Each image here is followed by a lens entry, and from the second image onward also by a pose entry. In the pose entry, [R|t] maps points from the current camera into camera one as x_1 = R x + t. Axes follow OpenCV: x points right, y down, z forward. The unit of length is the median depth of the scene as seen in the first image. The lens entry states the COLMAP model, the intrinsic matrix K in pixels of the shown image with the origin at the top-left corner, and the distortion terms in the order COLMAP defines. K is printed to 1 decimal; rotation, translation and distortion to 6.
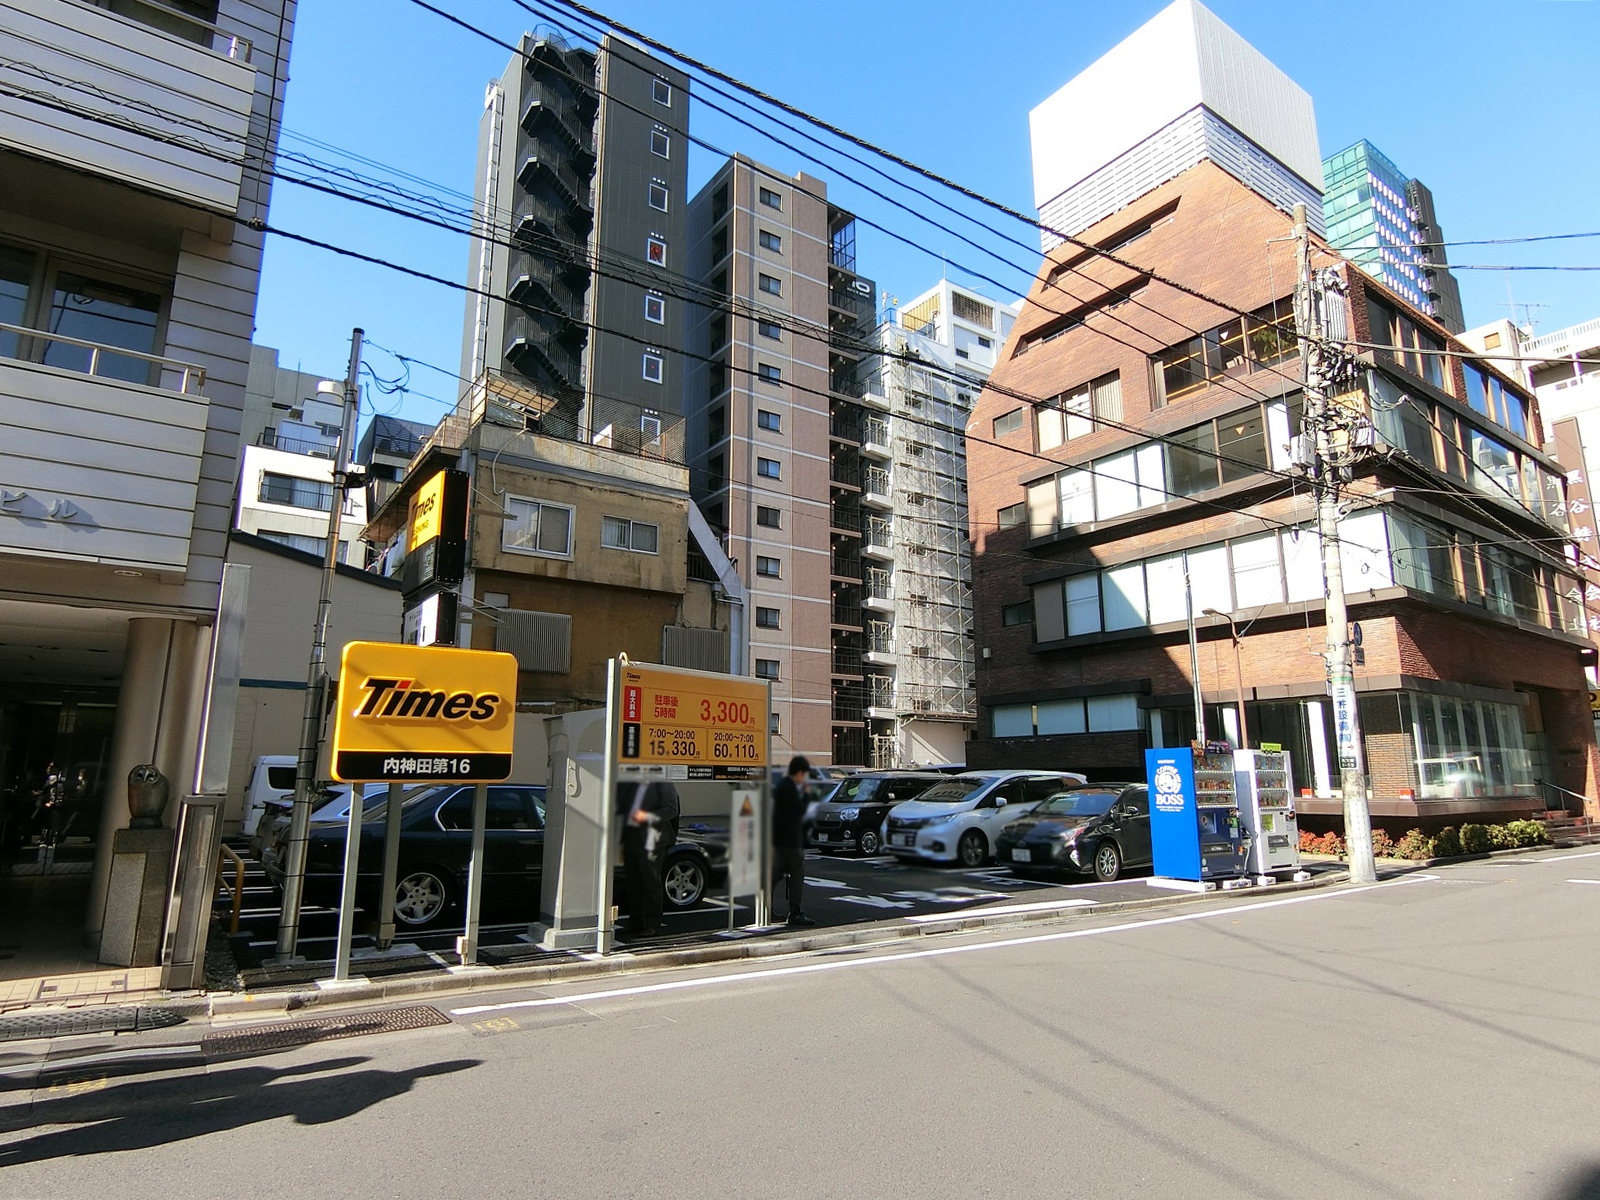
lens RADIAL K [[905.8, 0, 792.2], [0, 905.8, 599.1], [0, 0, 1]] dist [-0.006686, -0.008749]
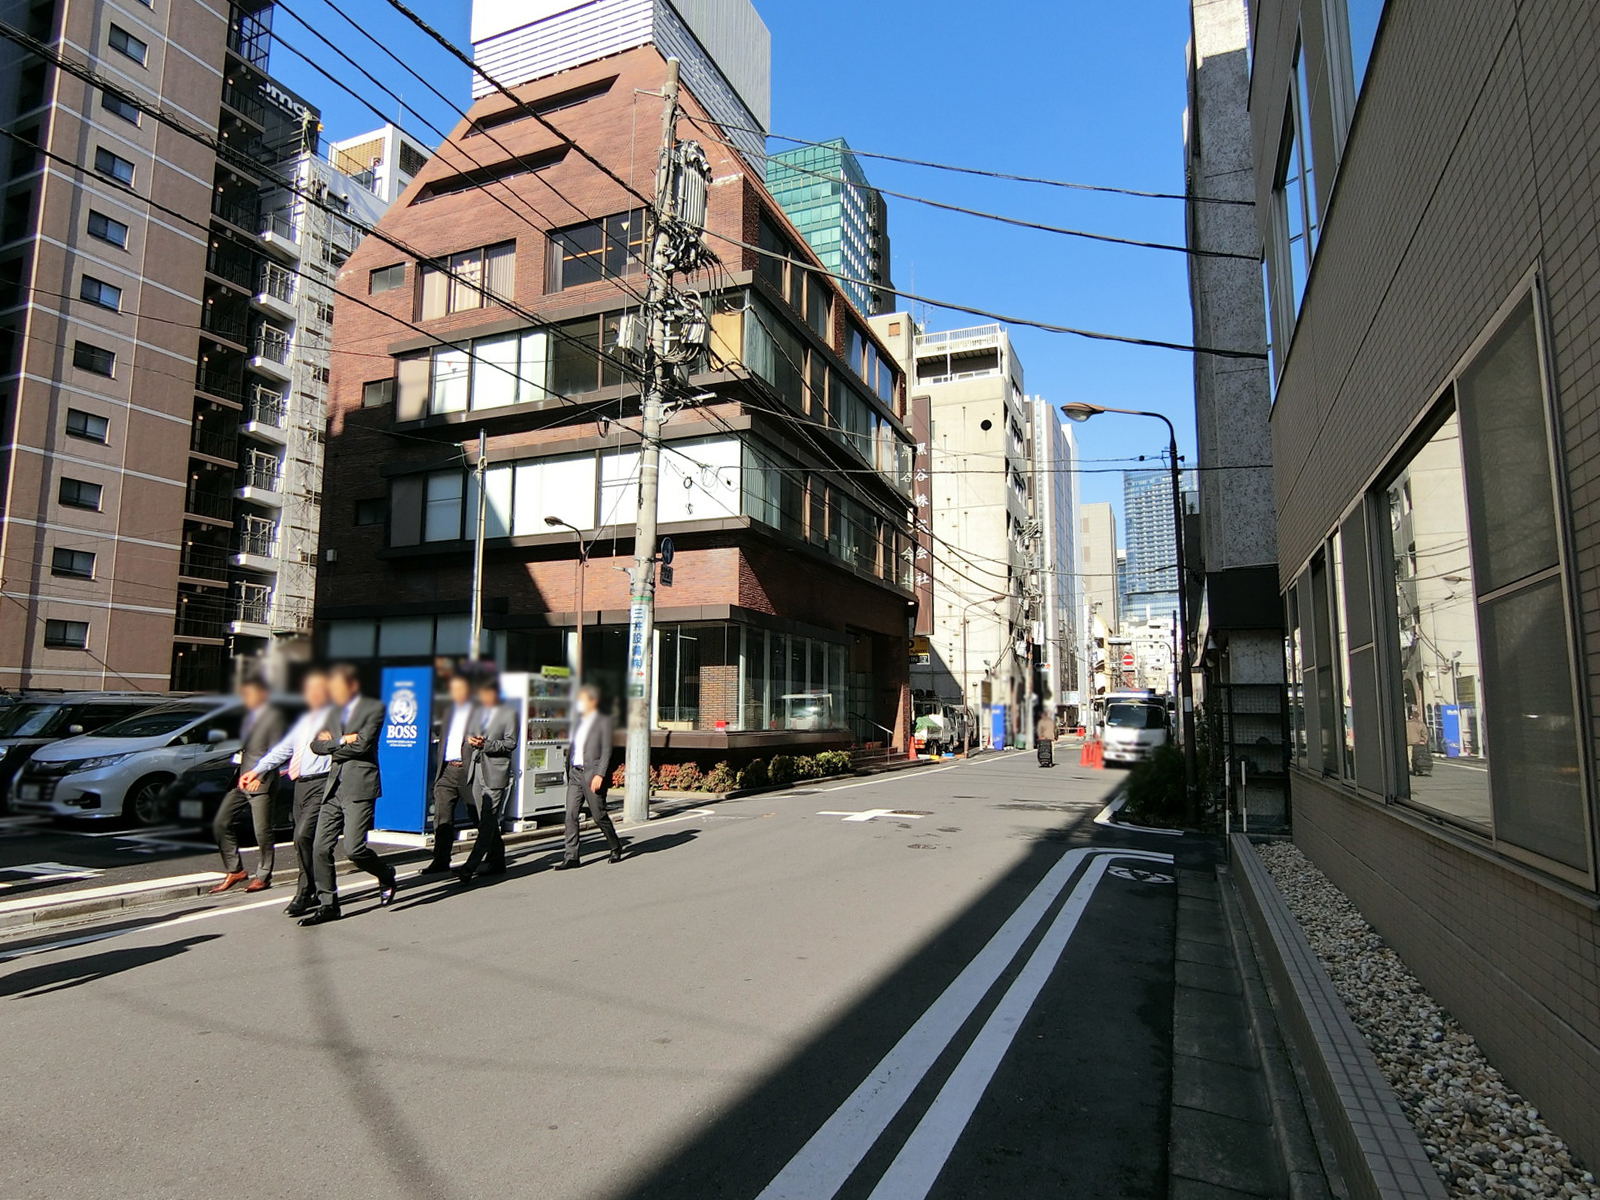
lens RADIAL K [[905.8, 0, 801.5], [0, 905.8, 612.2], [0, 0, 1]] dist [-0.006686, -0.008749]
pose [[0.849098, 0.063943, 0.524351, 0.166436], [-0.108447, 0.992604, 0.054565, 0.021756], [-0.516984, -0.103196, 0.849752, 0.094418]]
